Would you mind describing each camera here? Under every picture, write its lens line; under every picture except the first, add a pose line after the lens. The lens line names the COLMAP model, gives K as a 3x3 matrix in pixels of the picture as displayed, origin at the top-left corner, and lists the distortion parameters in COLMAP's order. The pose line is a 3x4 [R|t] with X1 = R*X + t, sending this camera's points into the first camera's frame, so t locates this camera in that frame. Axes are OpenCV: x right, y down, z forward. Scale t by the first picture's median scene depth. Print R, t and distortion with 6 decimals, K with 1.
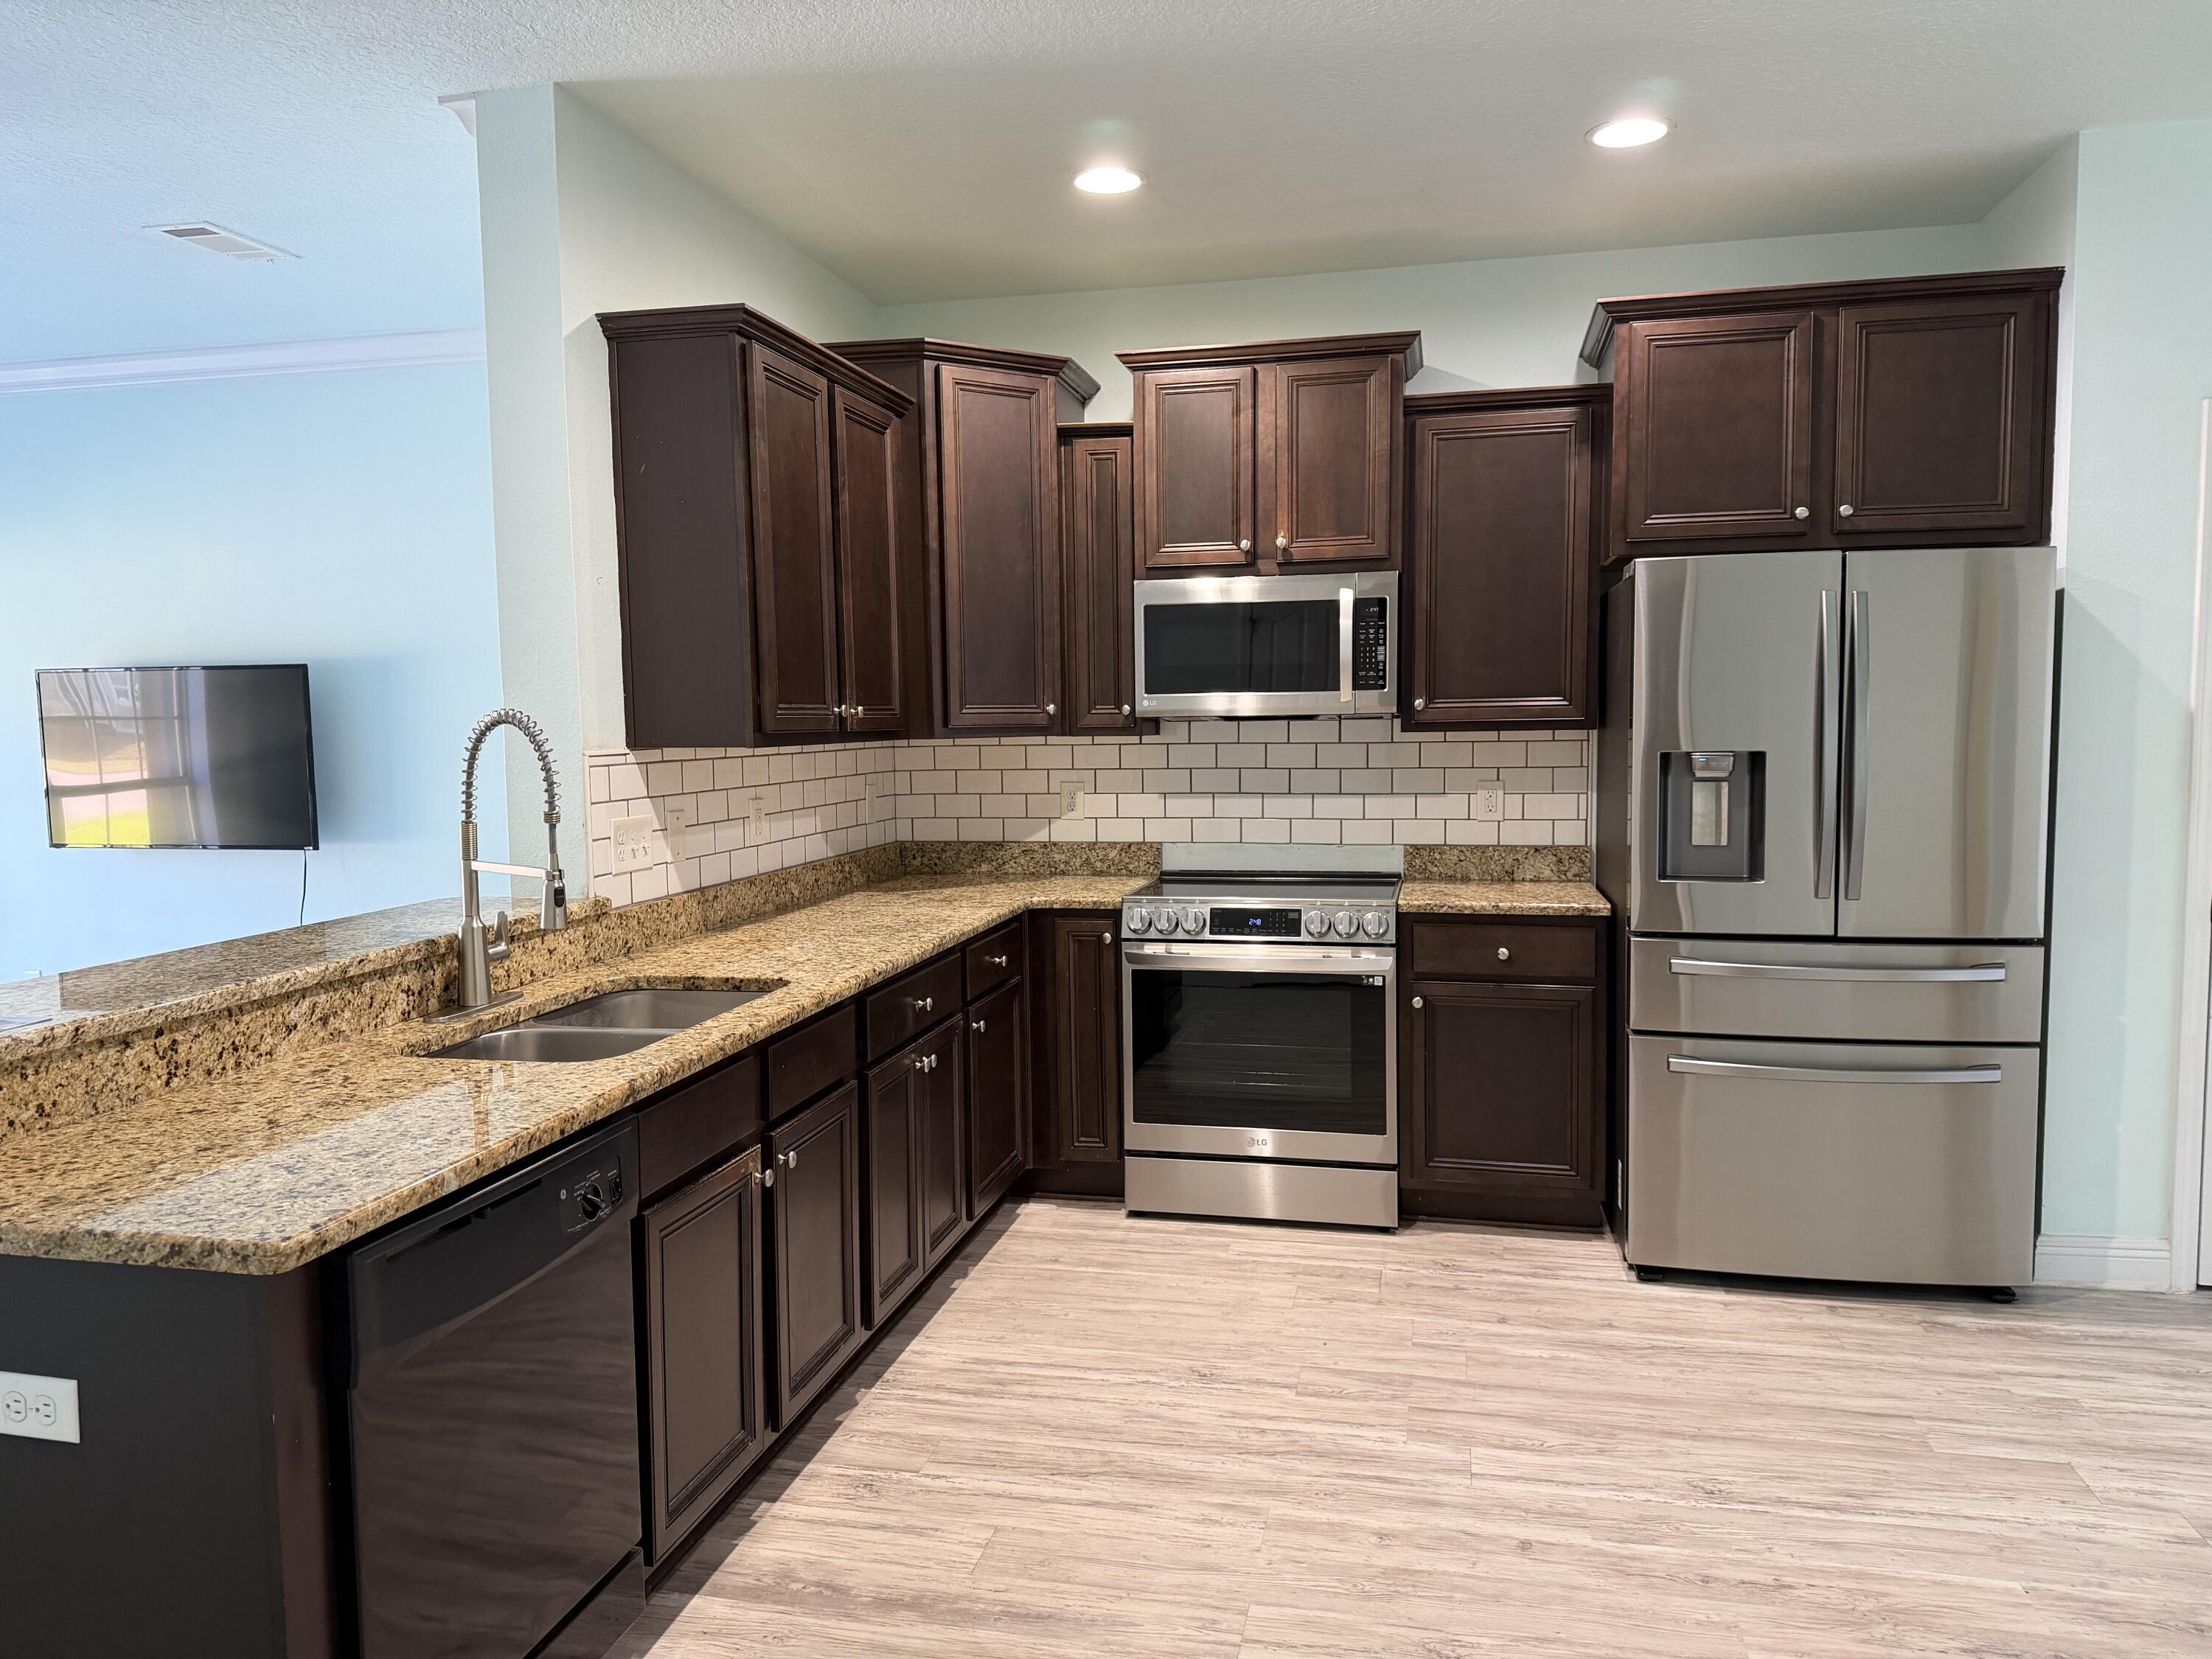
lens RADIAL K [[1564.0, 0, 1099.6], [0, 1564.0, 826.4], [0, 0, 1]] dist [-0.011496, -0.006776]
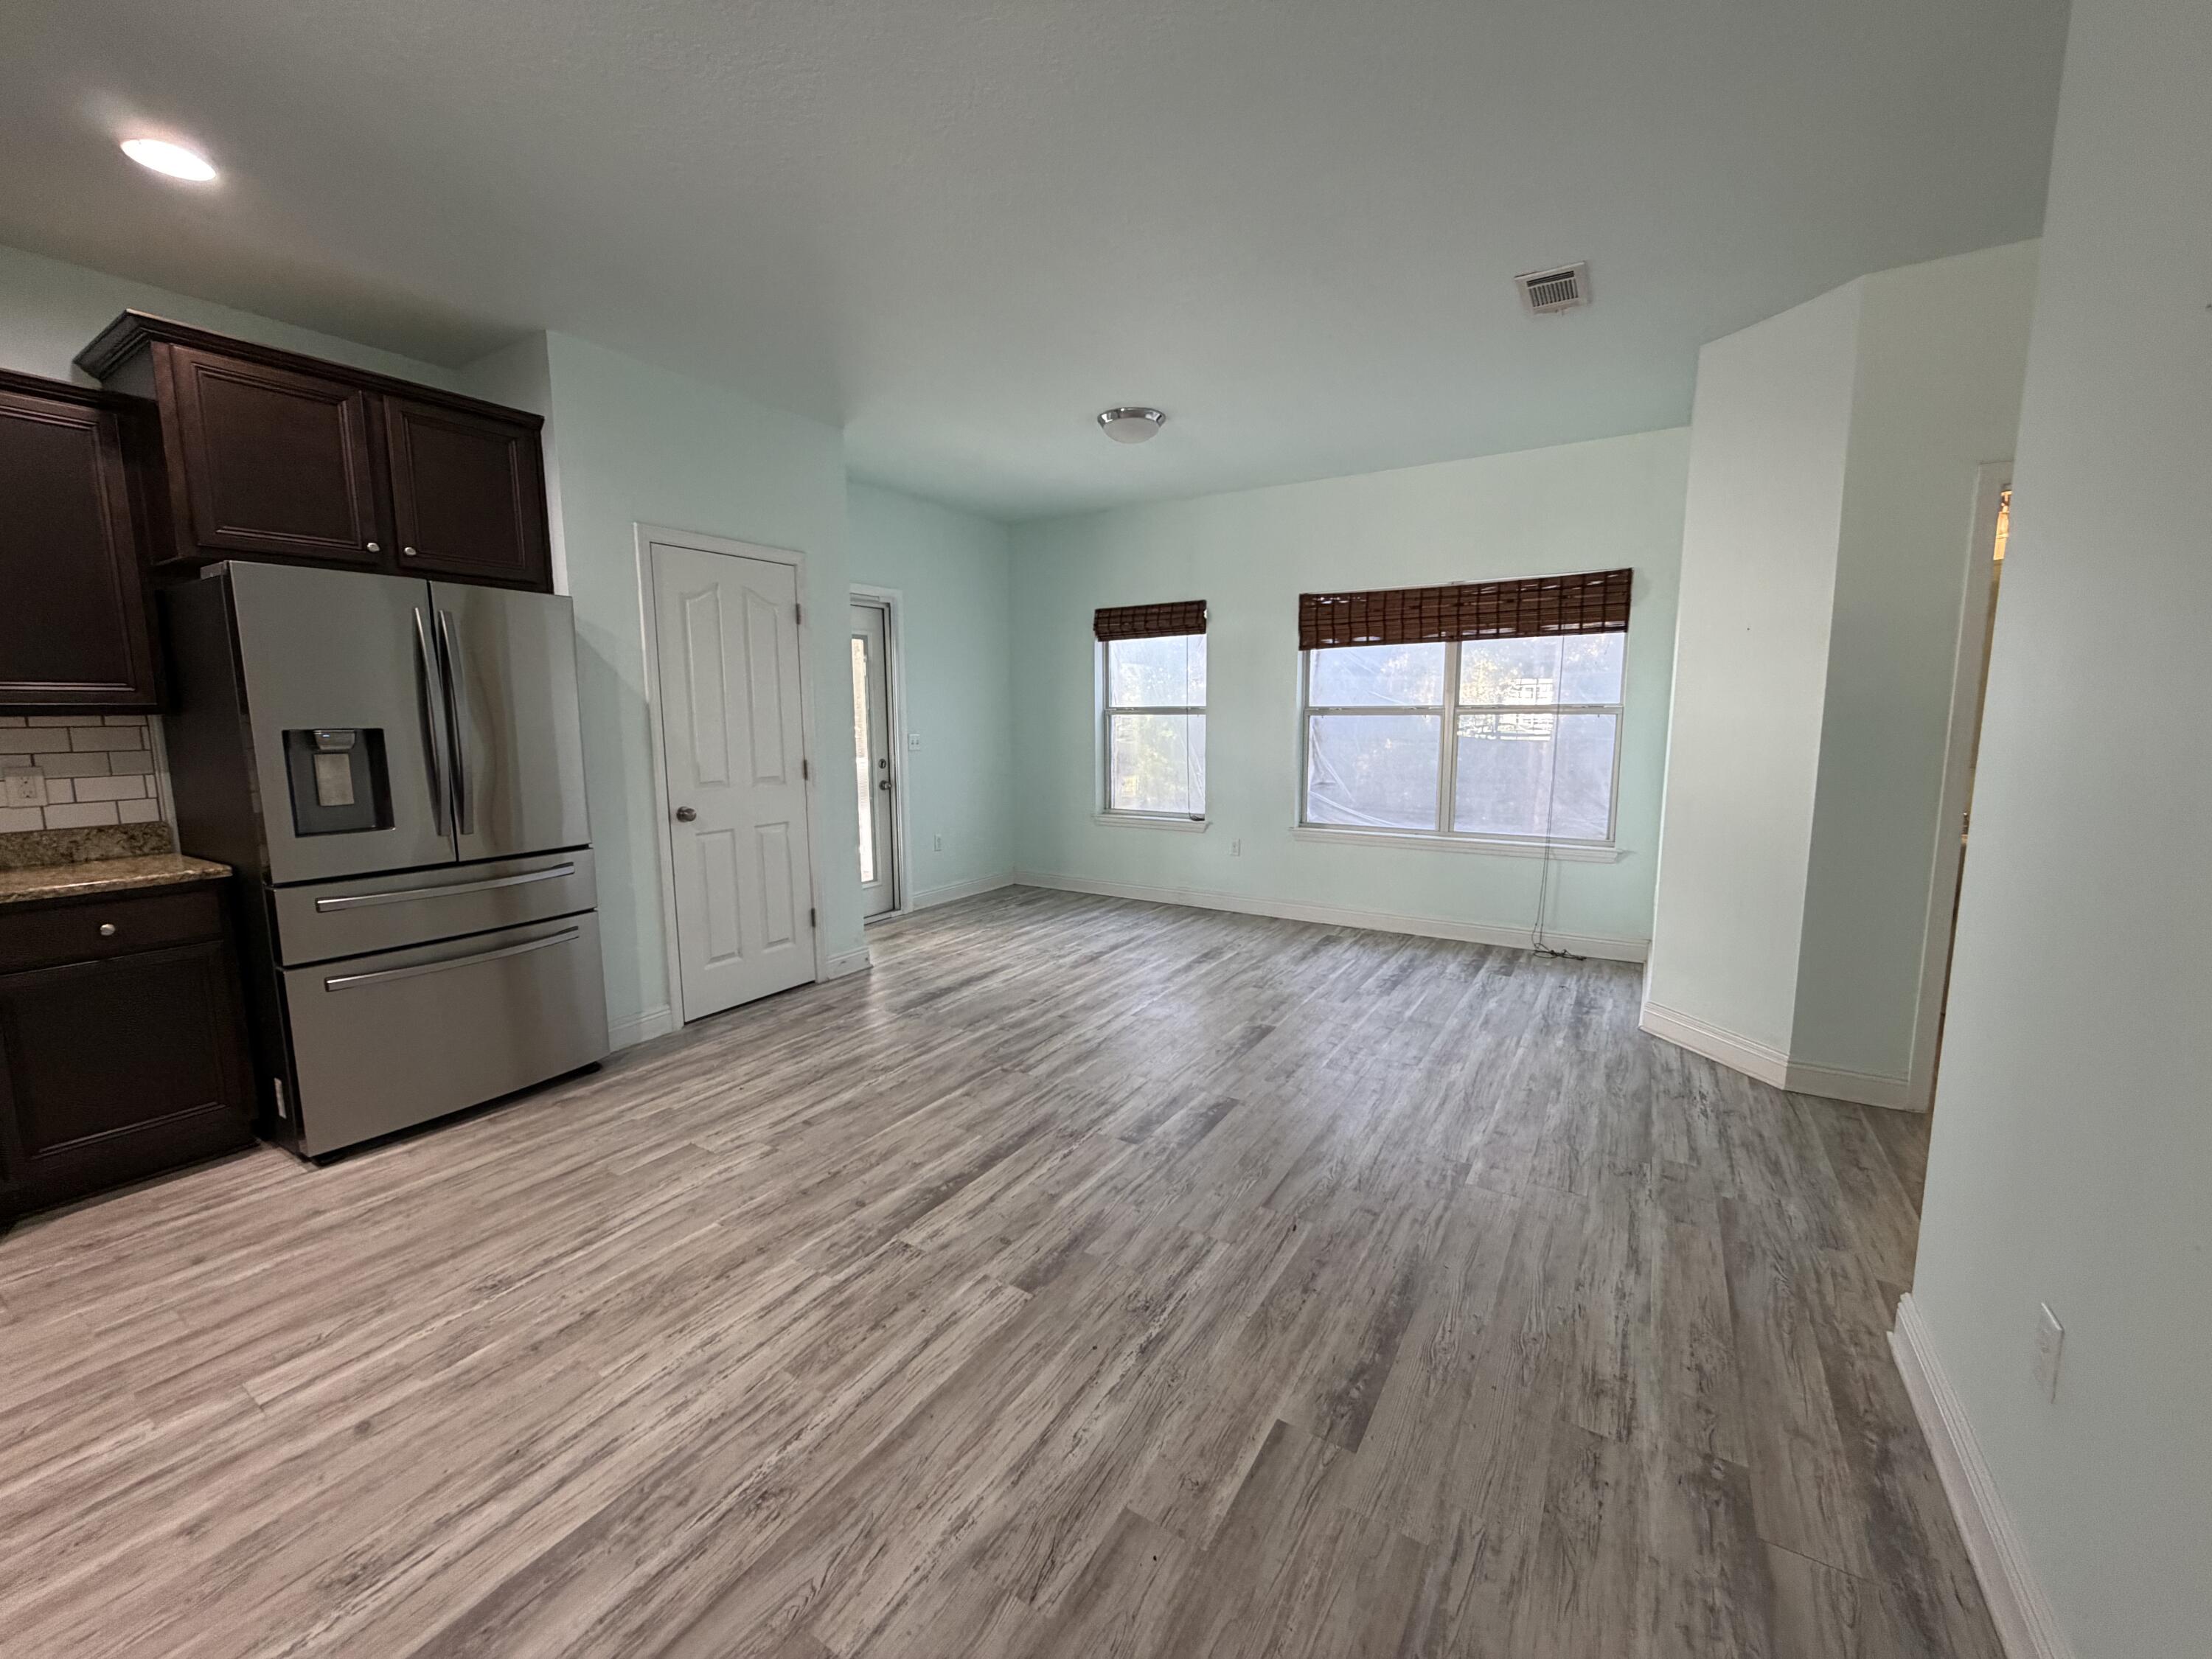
lens RADIAL K [[879.6, 0, 1103.2], [0, 879.6, 823.2], [0, 0, 1]] dist [0.000156, 0.000024]
pose [[0.328013, -0.109906, 0.938258, -0.076285], [0.073470, 0.993169, 0.090654, 0.008039], [-0.941812, 0.039198, 0.333847, 0.207193]]
